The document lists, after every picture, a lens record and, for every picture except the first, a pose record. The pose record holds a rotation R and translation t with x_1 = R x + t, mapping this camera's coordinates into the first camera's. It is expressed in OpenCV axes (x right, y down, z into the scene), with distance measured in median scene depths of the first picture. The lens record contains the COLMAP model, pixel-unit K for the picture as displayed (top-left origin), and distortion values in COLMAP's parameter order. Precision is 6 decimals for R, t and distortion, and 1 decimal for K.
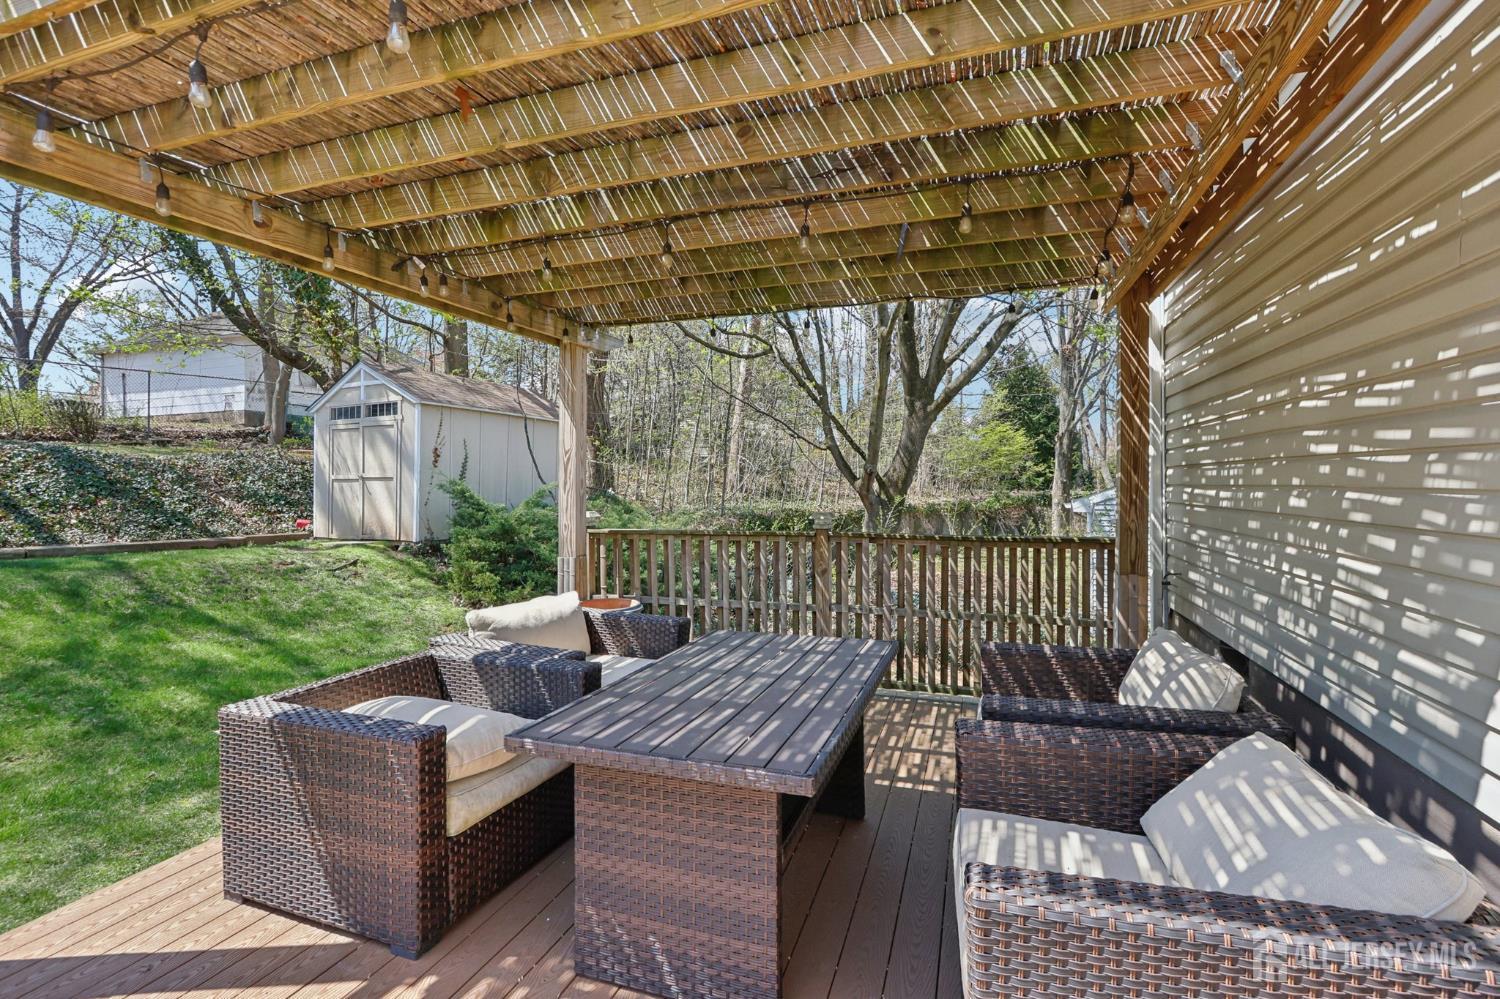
lens RADIAL K [[697.5, 0, 745.1], [0, 697.5, 485.8], [0, 0, 1]] dist [0.000768, 0.000994]
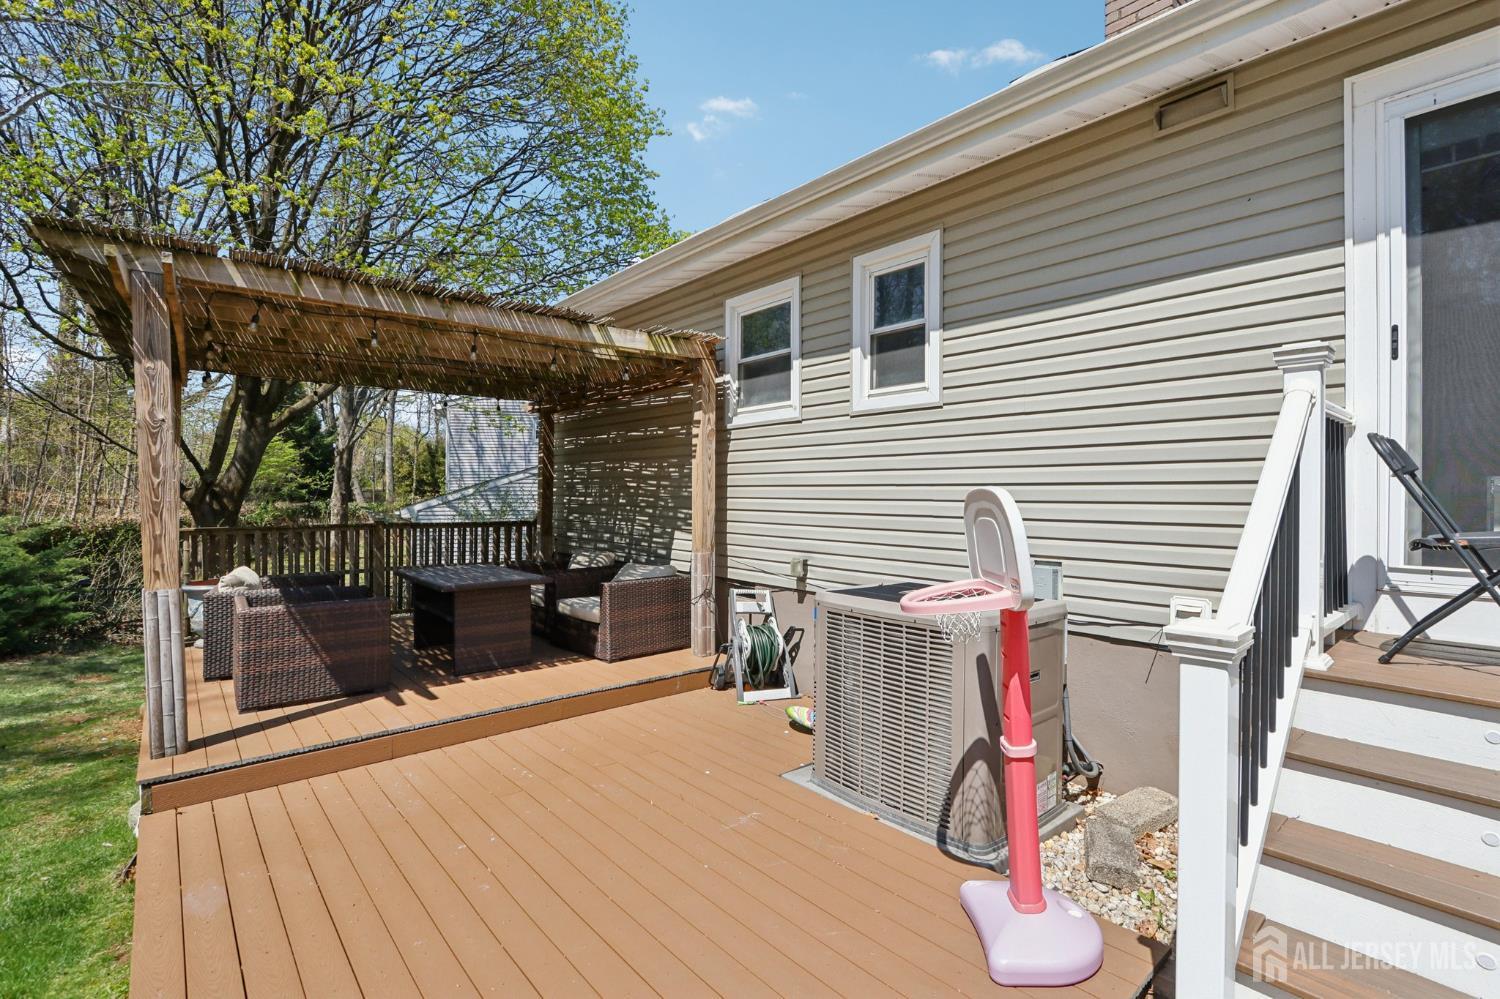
lens RADIAL K [[697.5, 0, 748.6], [0, 697.5, 497.8], [0, 0, 1]] dist [0.000768, 0.000994]
pose [[0.513068, 0.004581, 0.858336, -1.524948], [-0.003719, 0.999988, -0.003114, 0.016574], [-0.858340, -0.001595, 0.513079, -1.036727]]
